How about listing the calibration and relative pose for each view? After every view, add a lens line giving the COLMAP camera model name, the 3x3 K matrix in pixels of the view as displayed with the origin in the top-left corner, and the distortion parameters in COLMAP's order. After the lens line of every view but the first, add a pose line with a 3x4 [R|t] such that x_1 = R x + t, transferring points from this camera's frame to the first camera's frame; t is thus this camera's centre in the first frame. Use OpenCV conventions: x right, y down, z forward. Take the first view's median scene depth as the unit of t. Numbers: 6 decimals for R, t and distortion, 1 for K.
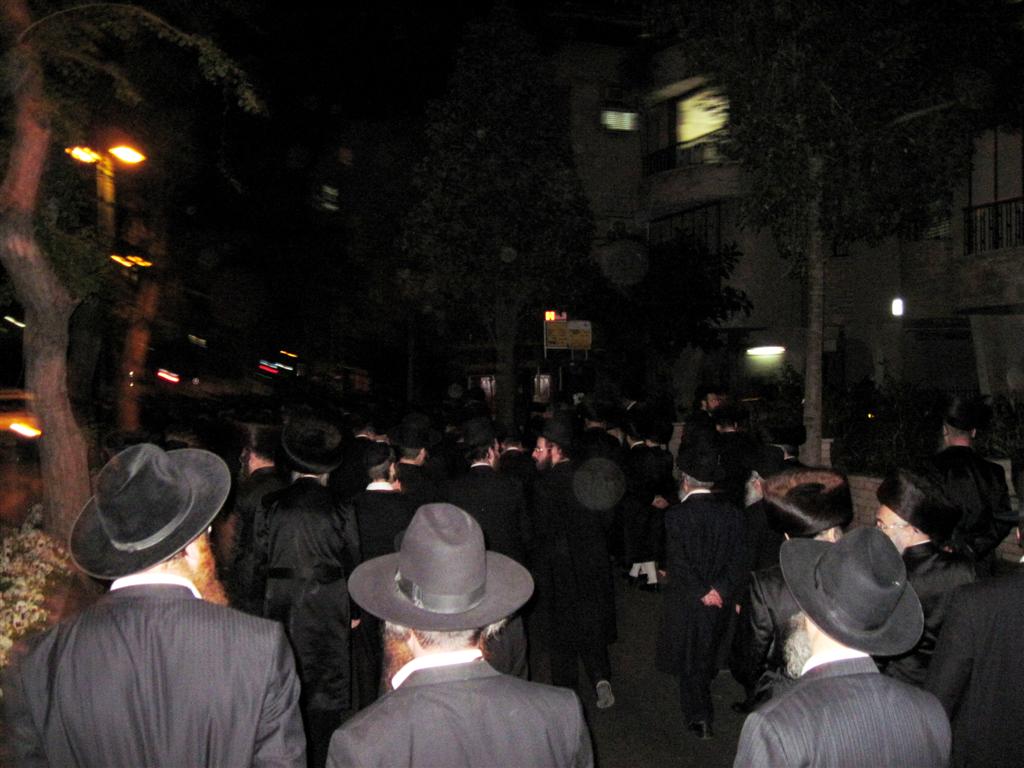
lens RADIAL K [[1089.2, 0, 516.7], [0, 1089.2, 384.5], [0, 0, 1]] dist [-0.091299, 0.000000]
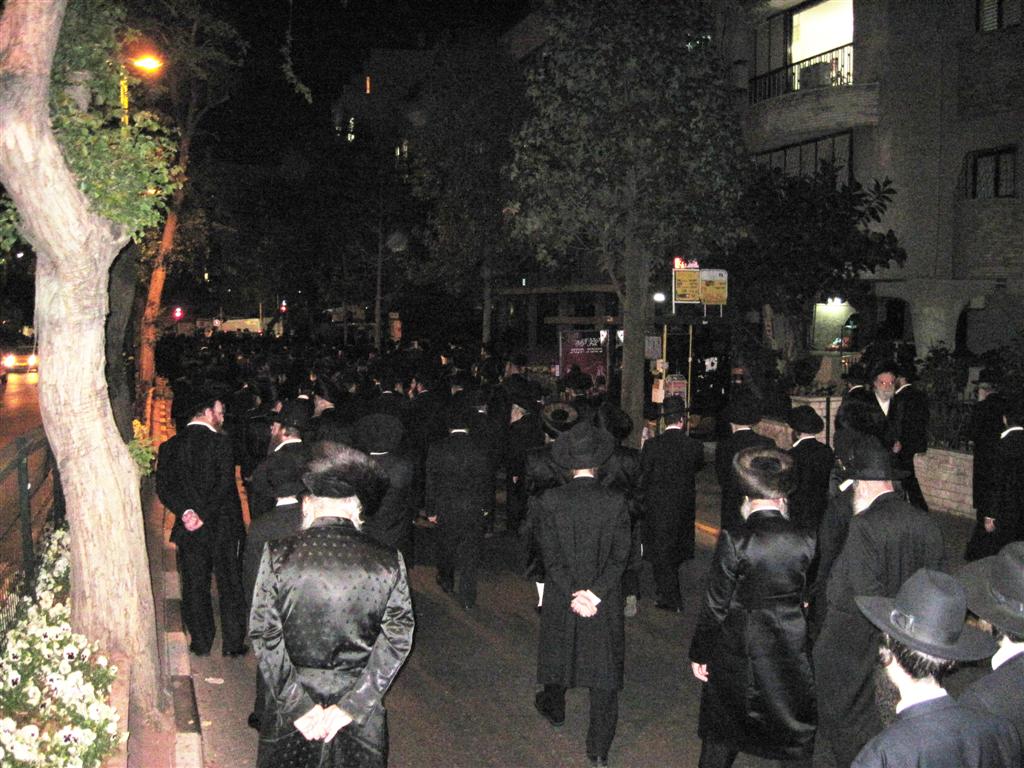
lens RADIAL K [[1089.2, 0, 511.6], [0, 1089.2, 388.1], [0, 0, 1]] dist [-0.091299, 0.000000]
pose [[0.999767, 0.012831, -0.017356, -0.093141], [-0.011826, 0.998315, 0.056816, -0.016422], [0.018056, -0.056598, 0.998234, 0.204899]]
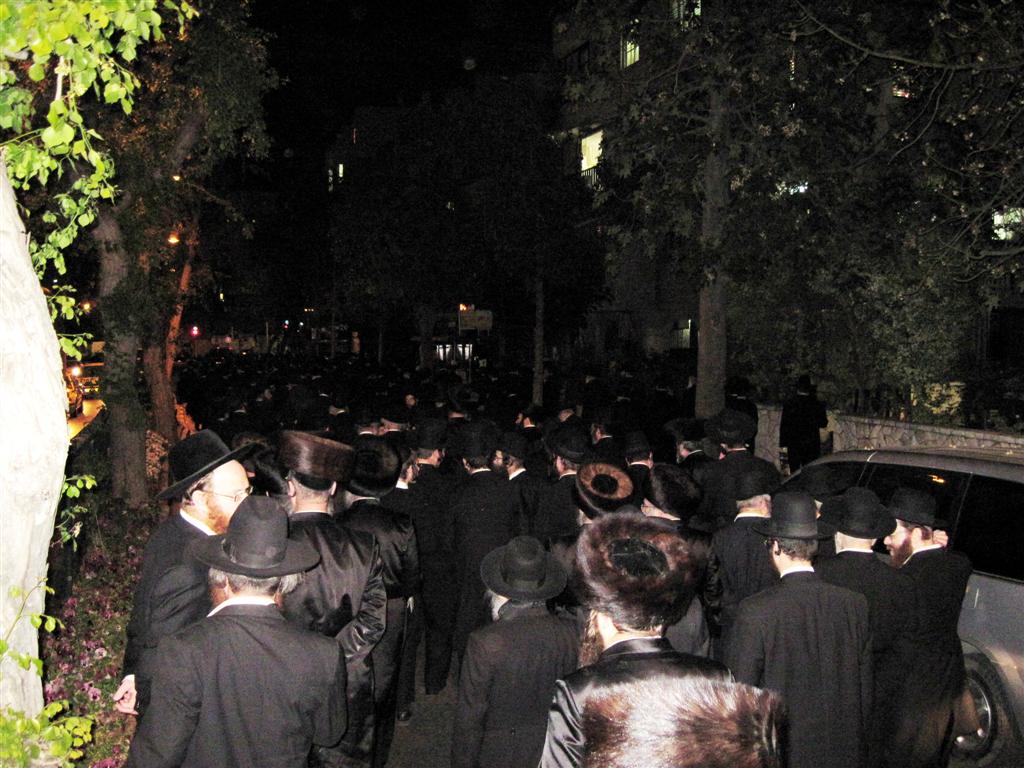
lens RADIAL K [[1089.2, 0, 508.5], [0, 1089.2, 380.0], [0, 0, 1]] dist [-0.091299, 0.000000]
pose [[0.999314, 0.004514, -0.036745, 0.170235], [-0.003154, 0.999310, 0.037000, -0.022018], [0.036886, -0.036858, 0.998640, -0.554058]]
